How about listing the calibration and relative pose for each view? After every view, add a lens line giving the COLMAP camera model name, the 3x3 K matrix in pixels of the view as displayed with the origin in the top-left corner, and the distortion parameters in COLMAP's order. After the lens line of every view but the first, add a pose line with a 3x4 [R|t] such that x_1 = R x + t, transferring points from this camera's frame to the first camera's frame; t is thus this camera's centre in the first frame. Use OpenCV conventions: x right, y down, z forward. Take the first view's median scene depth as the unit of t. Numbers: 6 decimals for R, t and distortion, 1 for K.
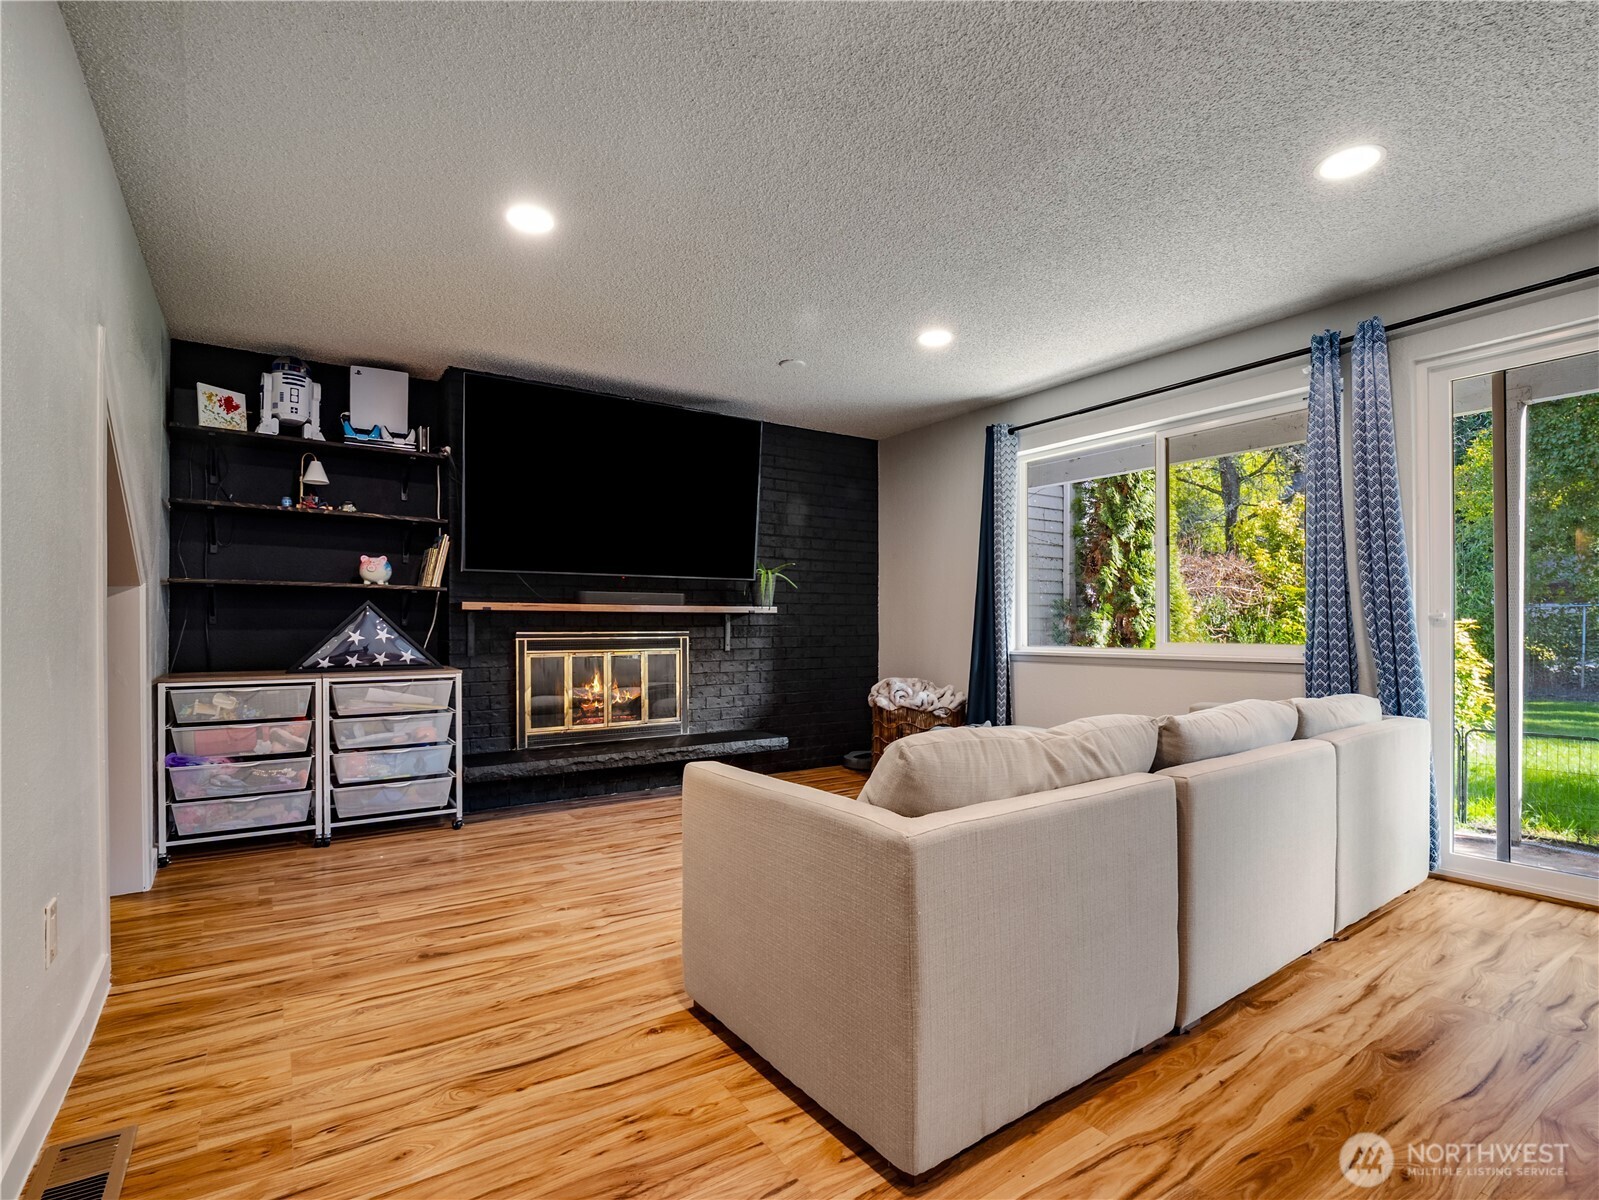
lens RADIAL K [[778.0, 0, 790.7], [0, 778.0, 632.3], [0, 0, 1]] dist [-0.002907, -0.008566]
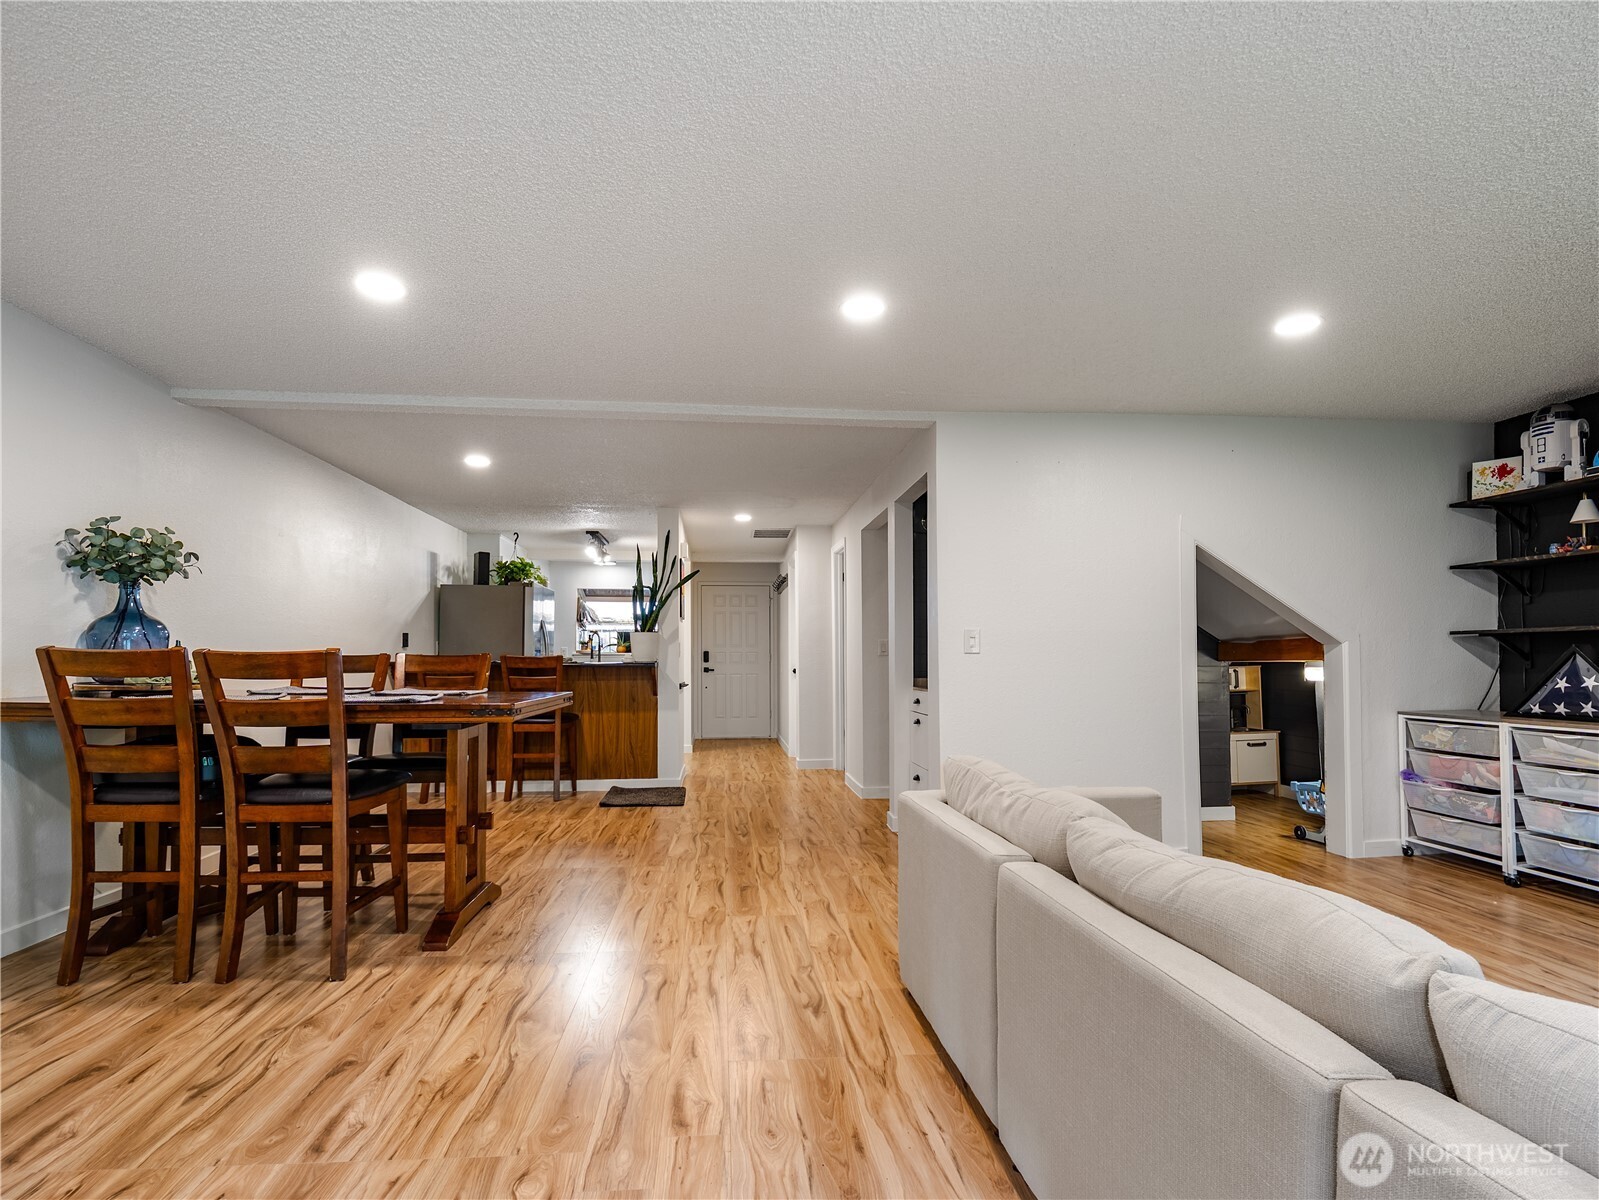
lens RADIAL K [[794.9, 0, 791.6], [0, 794.9, 644.3], [0, 0, 1]] dist [-0.010990, -0.001649]
pose [[-0.484267, -0.013692, -0.874813, 0.768072], [-0.000667, 0.999883, -0.015281, -0.028308], [0.874920, -0.006816, -0.484219, 0.662100]]
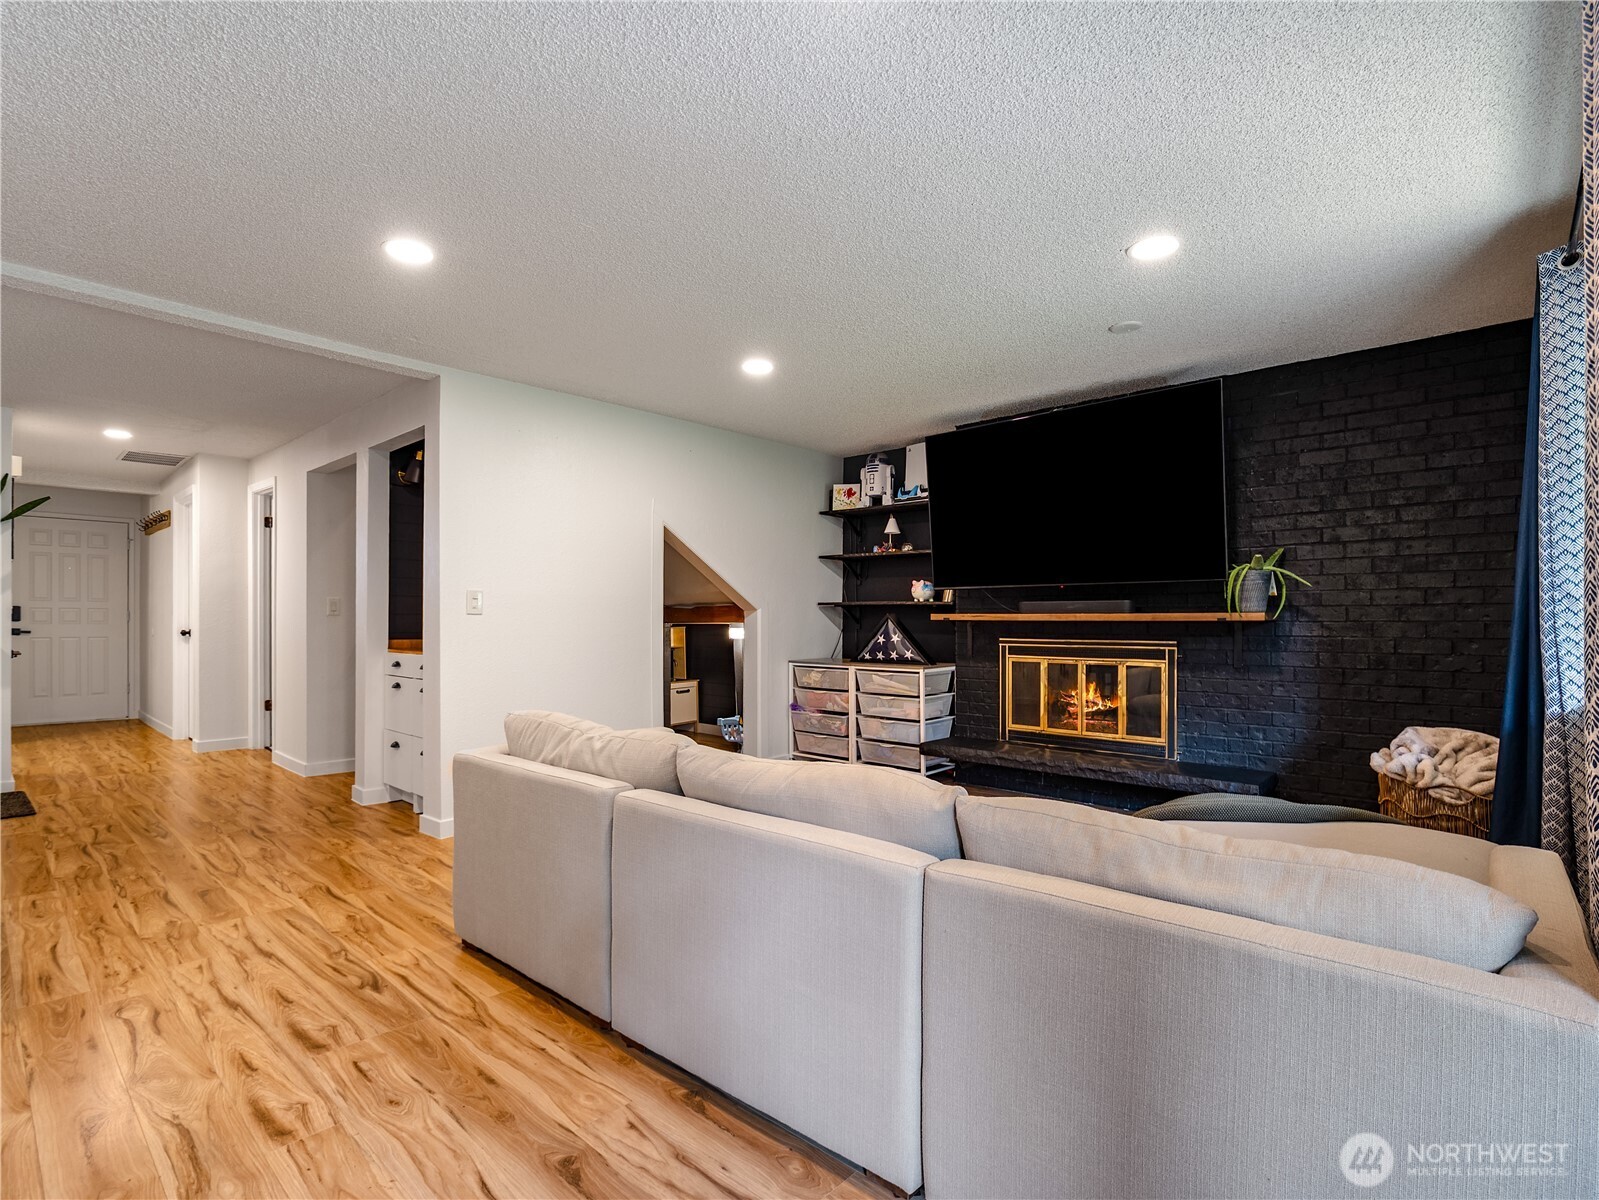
lens RADIAL K [[788.1, 0, 799.9], [0, 788.1, 623.8], [0, 0, 1]] dist [-0.013903, -0.001941]
pose [[0.229335, 0.006232, -0.973328, 0.862098], [-0.009785, 0.999944, 0.004097, -0.028292], [0.973298, 0.008585, 0.229383, 0.534328]]
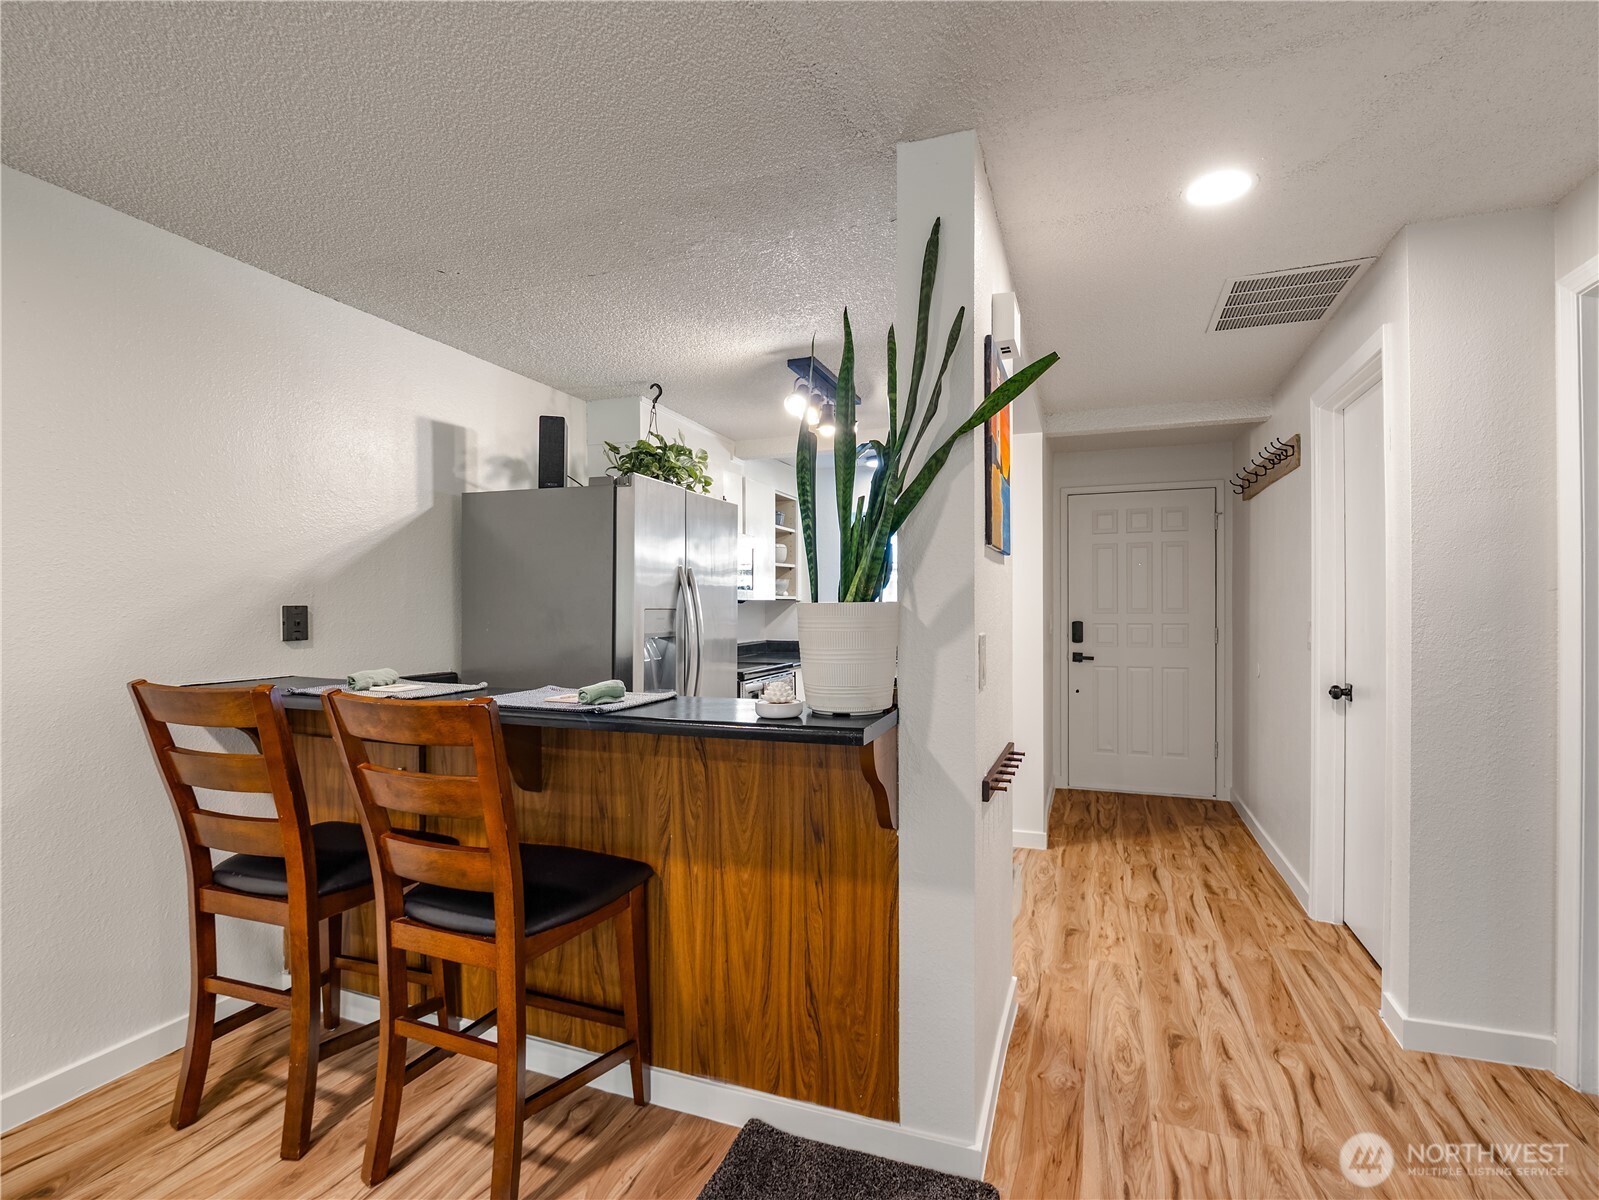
lens RADIAL K [[776.8, 0, 795.1], [0, 776.8, 609.2], [0, 0, 1]] dist [-0.010261, -0.002678]
pose [[-0.818091, 0.004806, -0.575069, -0.366142], [0.000711, 0.999973, 0.007346, -0.082449], [0.575089, 0.005601, -0.818072, -0.142521]]
